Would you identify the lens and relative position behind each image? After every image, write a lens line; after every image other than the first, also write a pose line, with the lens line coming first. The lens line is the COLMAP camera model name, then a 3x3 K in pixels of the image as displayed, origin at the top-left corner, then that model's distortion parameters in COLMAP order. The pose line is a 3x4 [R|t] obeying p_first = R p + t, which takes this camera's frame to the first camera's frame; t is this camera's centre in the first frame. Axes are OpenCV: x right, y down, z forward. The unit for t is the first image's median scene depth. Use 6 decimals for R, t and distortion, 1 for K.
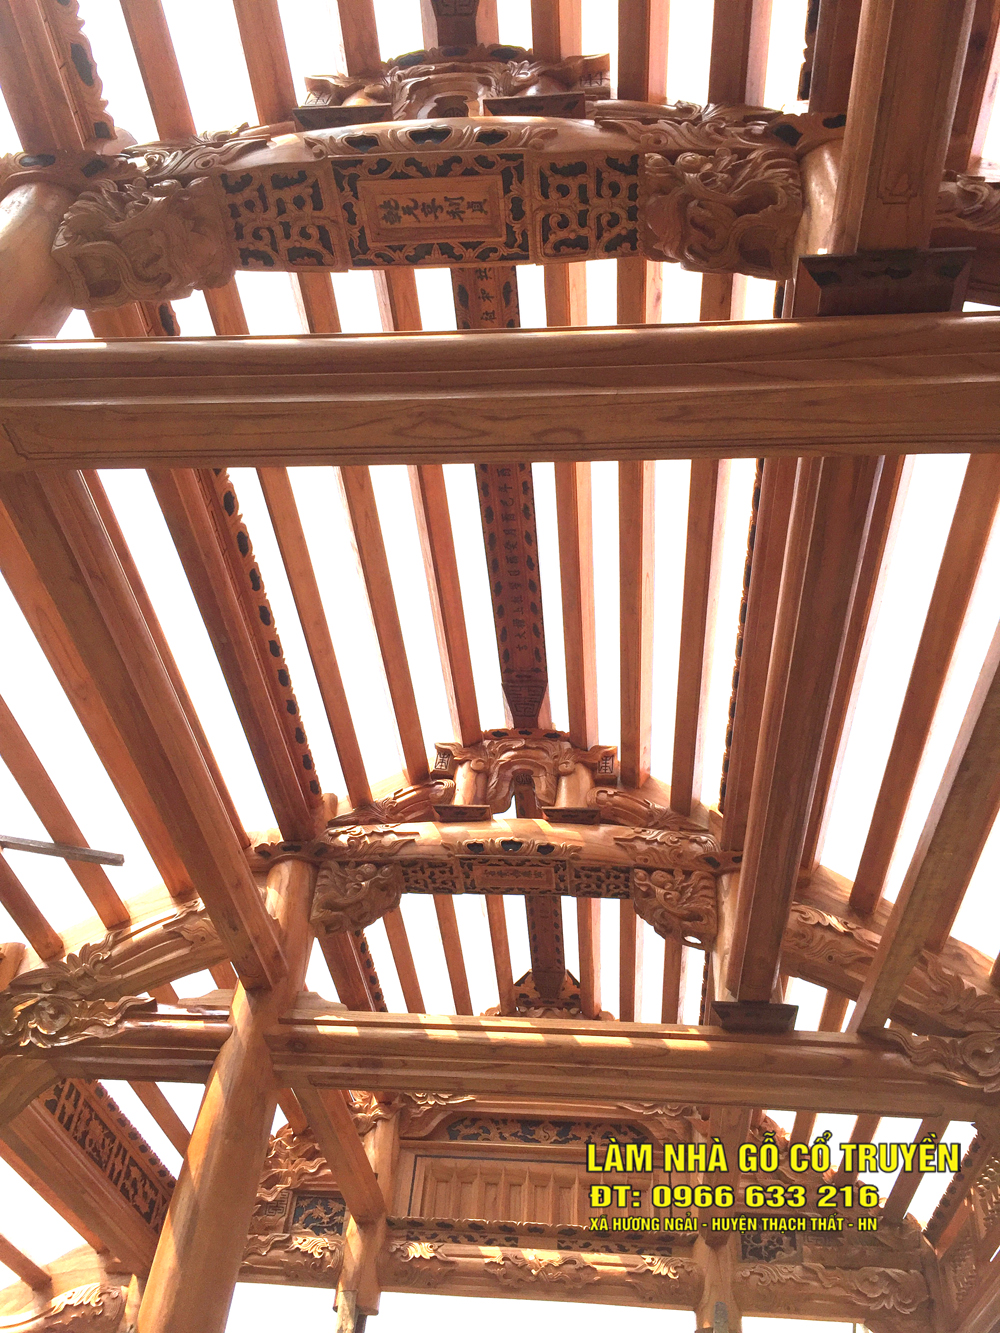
lens RADIAL K [[1152.5, 0, 509.5], [0, 1152.5, 657.2], [0, 0, 1]] dist [0.078585, -0.113055]
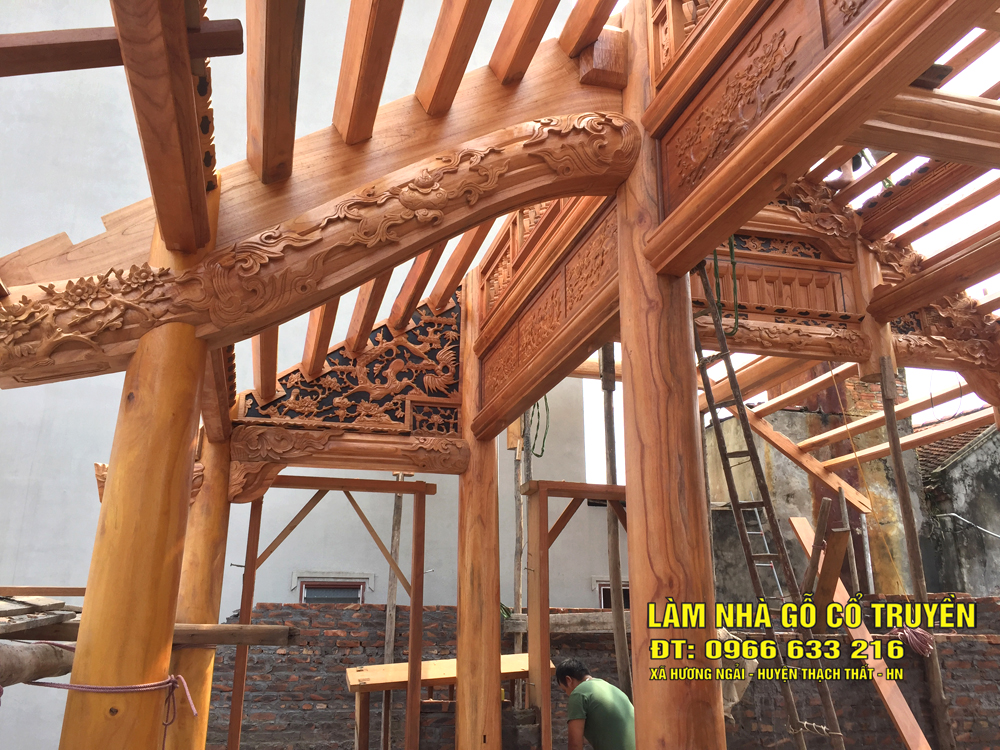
lens RADIAL K [[864.6, 0, 500.0], [0, 864.6, 375.0], [0, 0, 1]] dist [0.078585, -0.113055]
pose [[0.940726, 0.027577, 0.338044, -0.748752], [-0.179515, 0.886122, 0.427273, 0.236280], [-0.287765, -0.462631, 0.838549, 0.275469]]
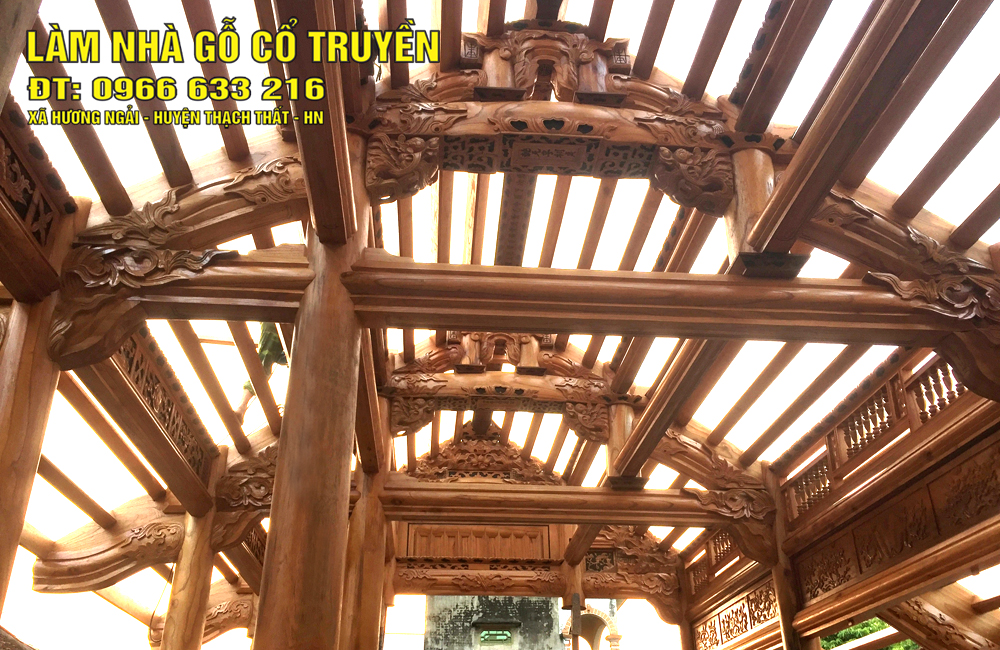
lens RADIAL K [[839.3, 0, 514.0], [0, 839.3, 336.4], [0, 0, 1]] dist [0.068363, -0.114712]
pose [[0.983273, 0.006767, 0.182012, -0.210271], [-0.054075, 0.965099, 0.256242, -0.248874], [-0.173925, -0.261798, 0.949322, -0.233682]]
